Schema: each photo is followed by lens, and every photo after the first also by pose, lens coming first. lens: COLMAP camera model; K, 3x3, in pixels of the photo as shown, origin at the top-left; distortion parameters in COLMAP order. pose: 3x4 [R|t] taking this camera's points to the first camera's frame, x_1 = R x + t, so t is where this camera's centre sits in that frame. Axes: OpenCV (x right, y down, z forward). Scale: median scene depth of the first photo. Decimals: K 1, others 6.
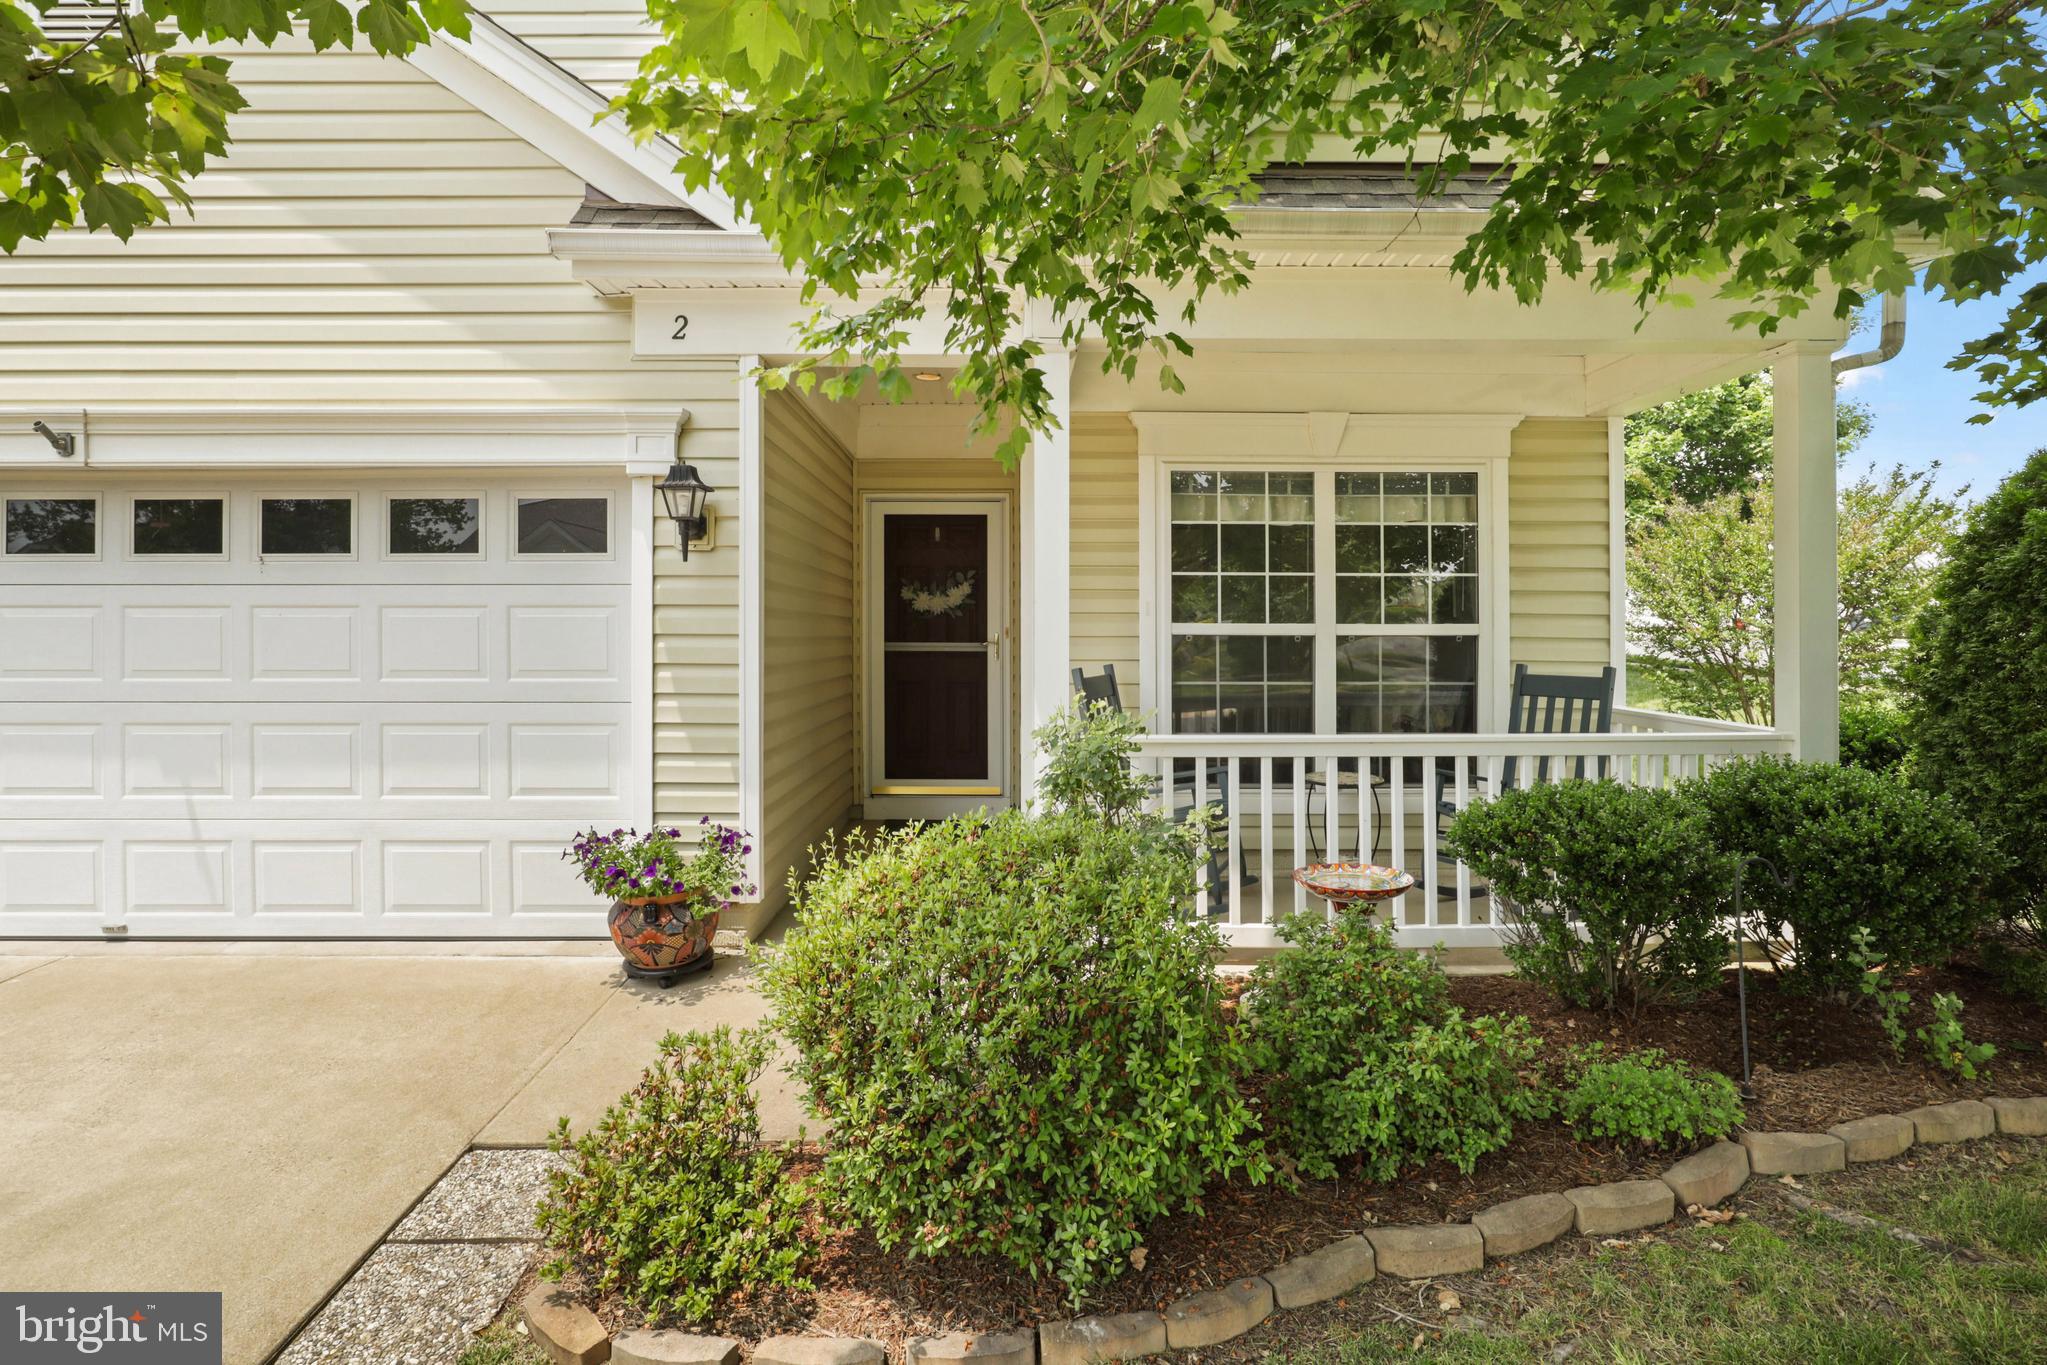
lens RADIAL K [[1034.1, 0, 1018.0], [0, 1034.1, 657.1], [0, 0, 1]] dist [-0.000174, 0.000092]
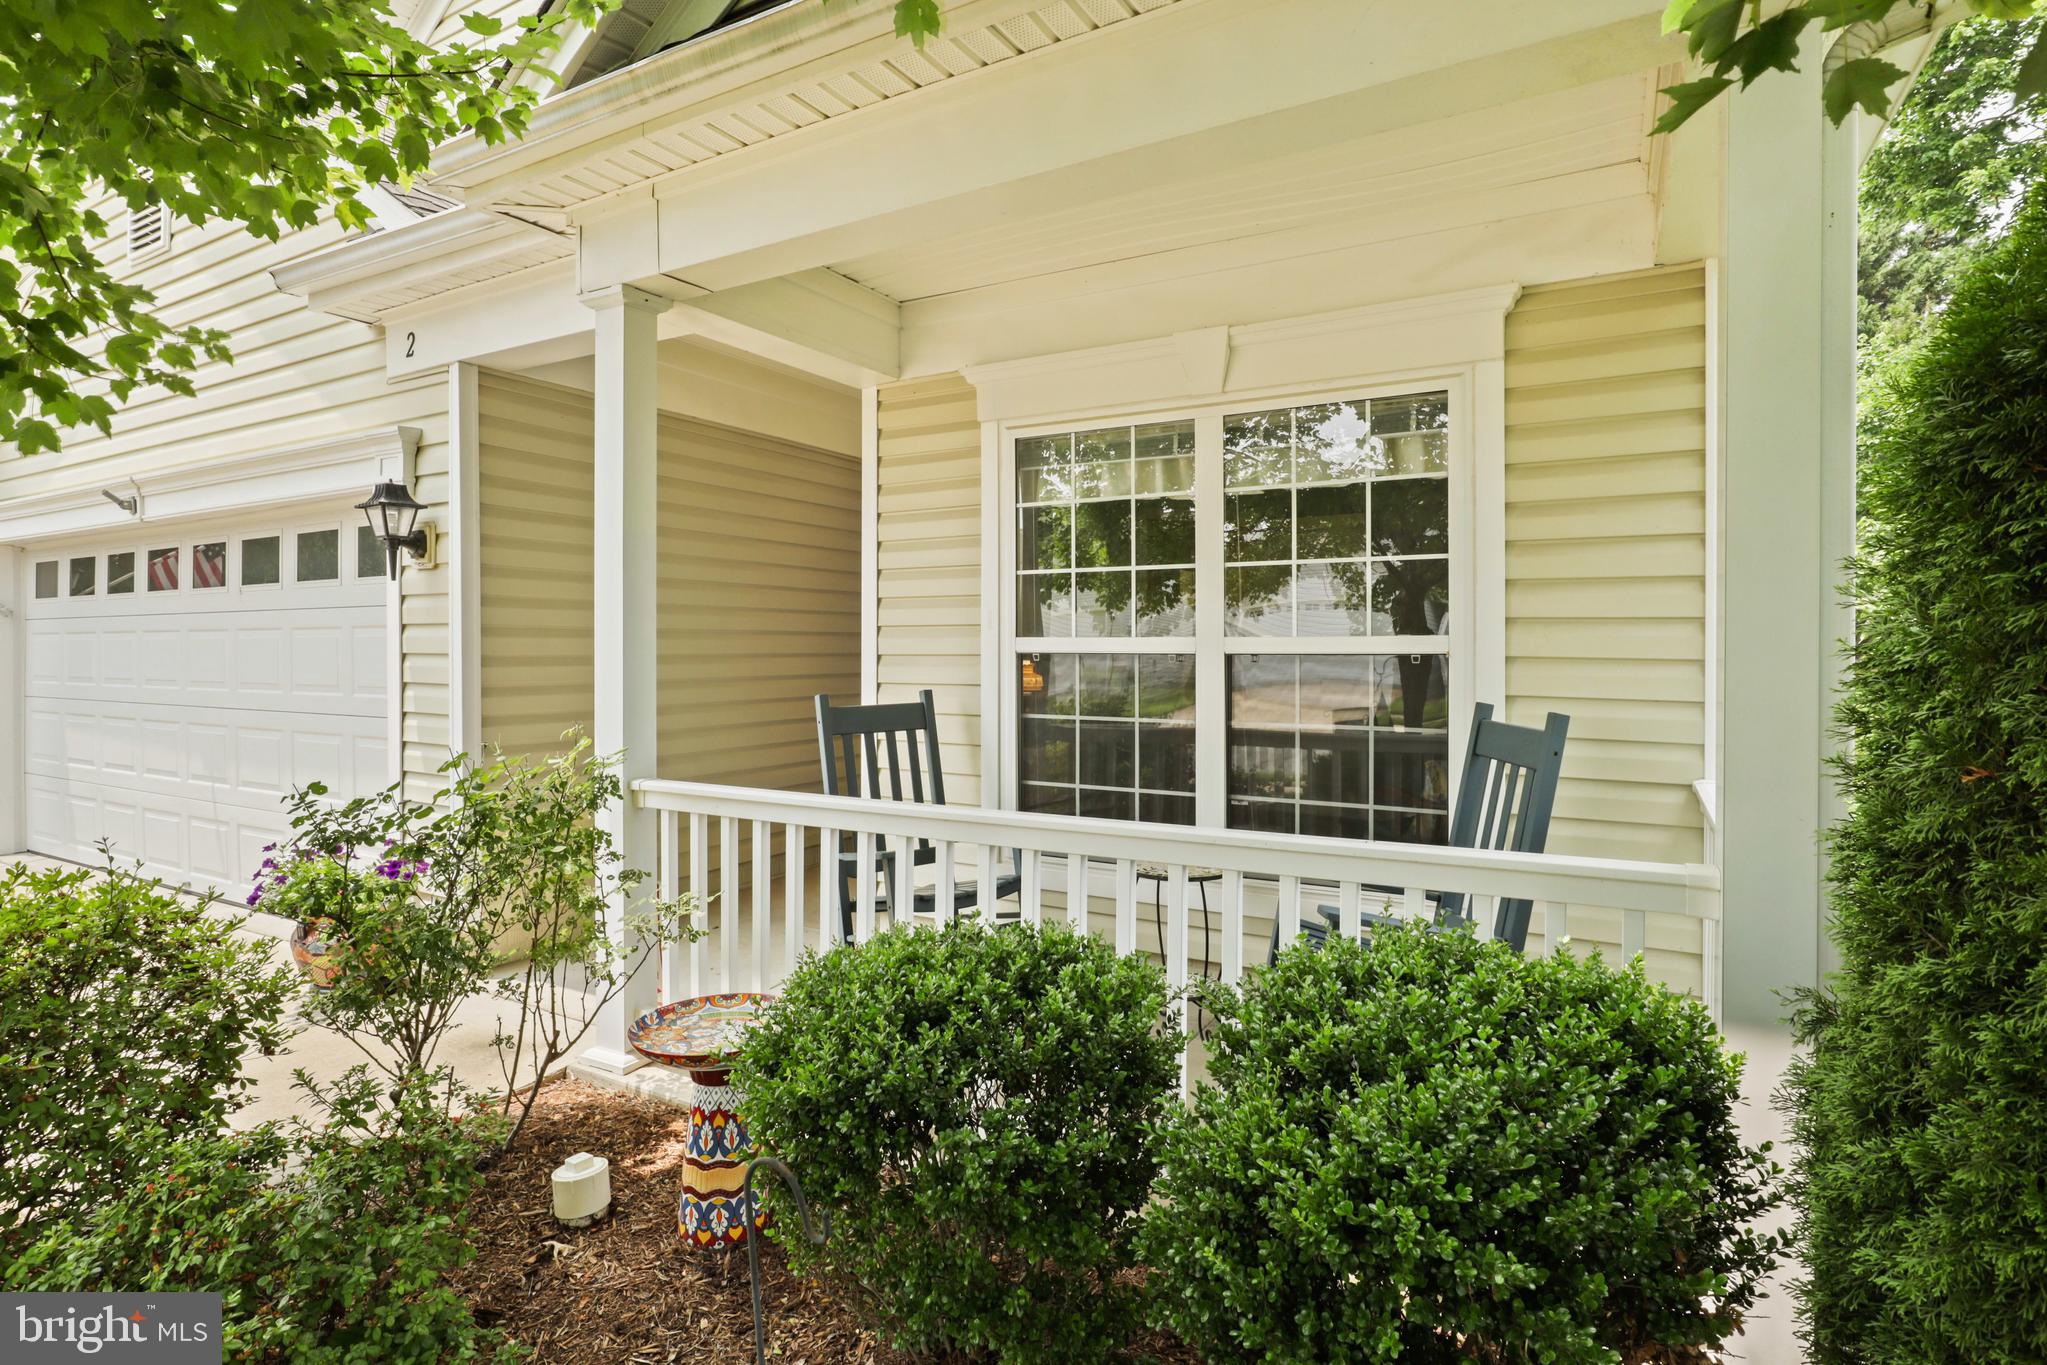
lens RADIAL K [[1034.1, 0, 1018.0], [0, 1034.1, 657.1], [0, 0, 1]] dist [-0.000174, 0.000092]
pose [[0.865918, 0.001017, -0.500186, 0.530899], [-0.010063, 0.999831, -0.015387, -0.007083], [0.500086, 0.018357, 0.865781, 0.339920]]
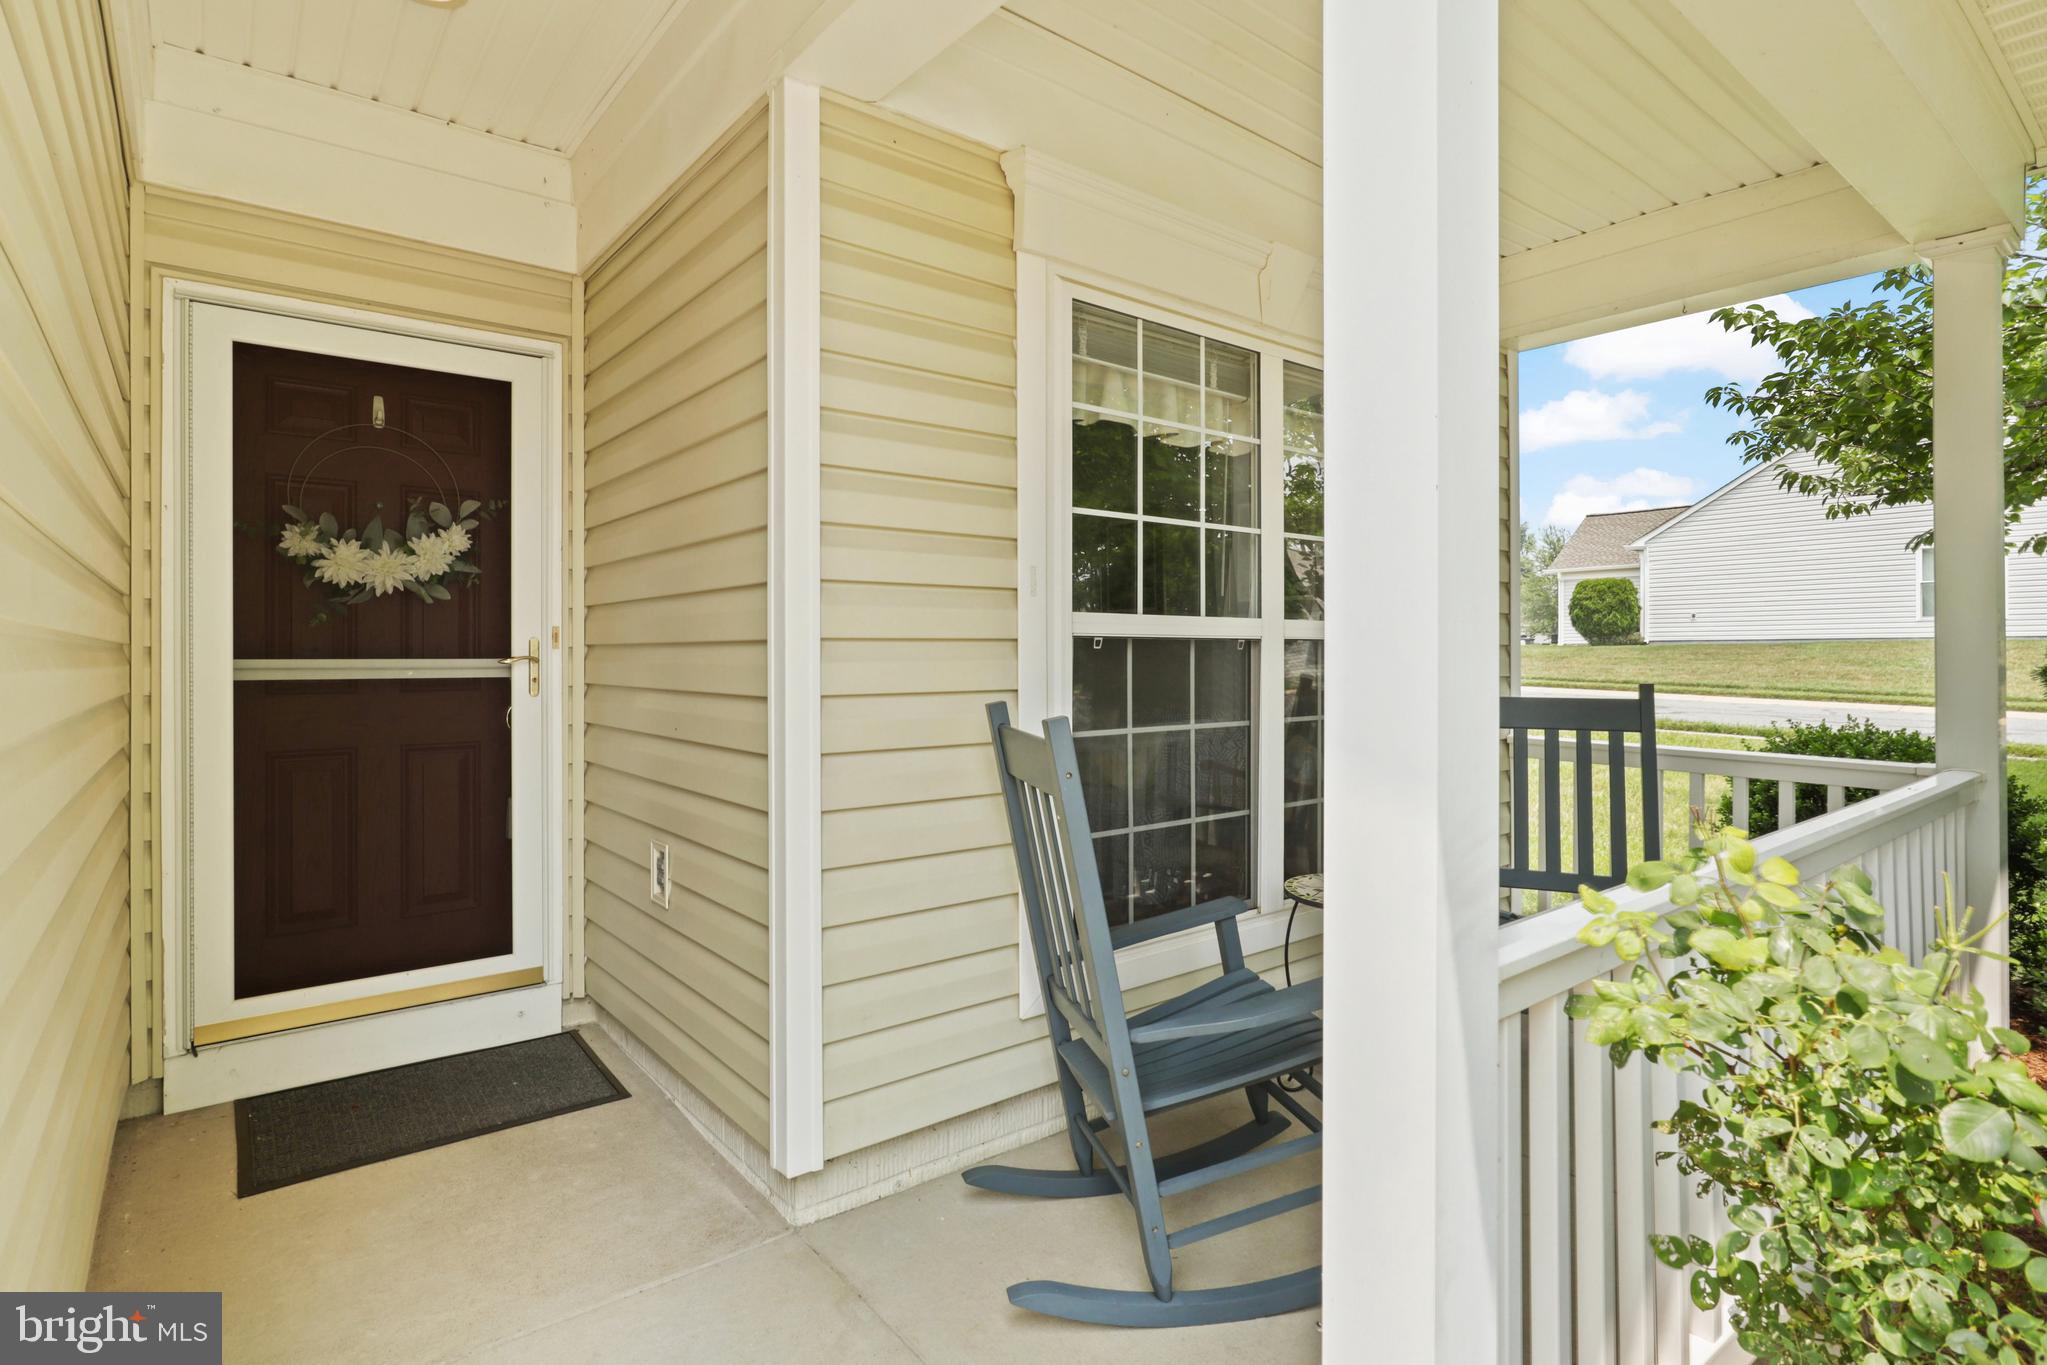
lens RADIAL K [[1034.1, 0, 1018.0], [0, 1034.1, 657.1], [0, 0, 1]] dist [-0.000174, 0.000092]
pose [[0.788983, -0.009734, 0.614338, -0.171685], [0.018679, 0.999792, -0.008148, -0.008181], [-0.614131, 0.017904, 0.789001, 0.631341]]
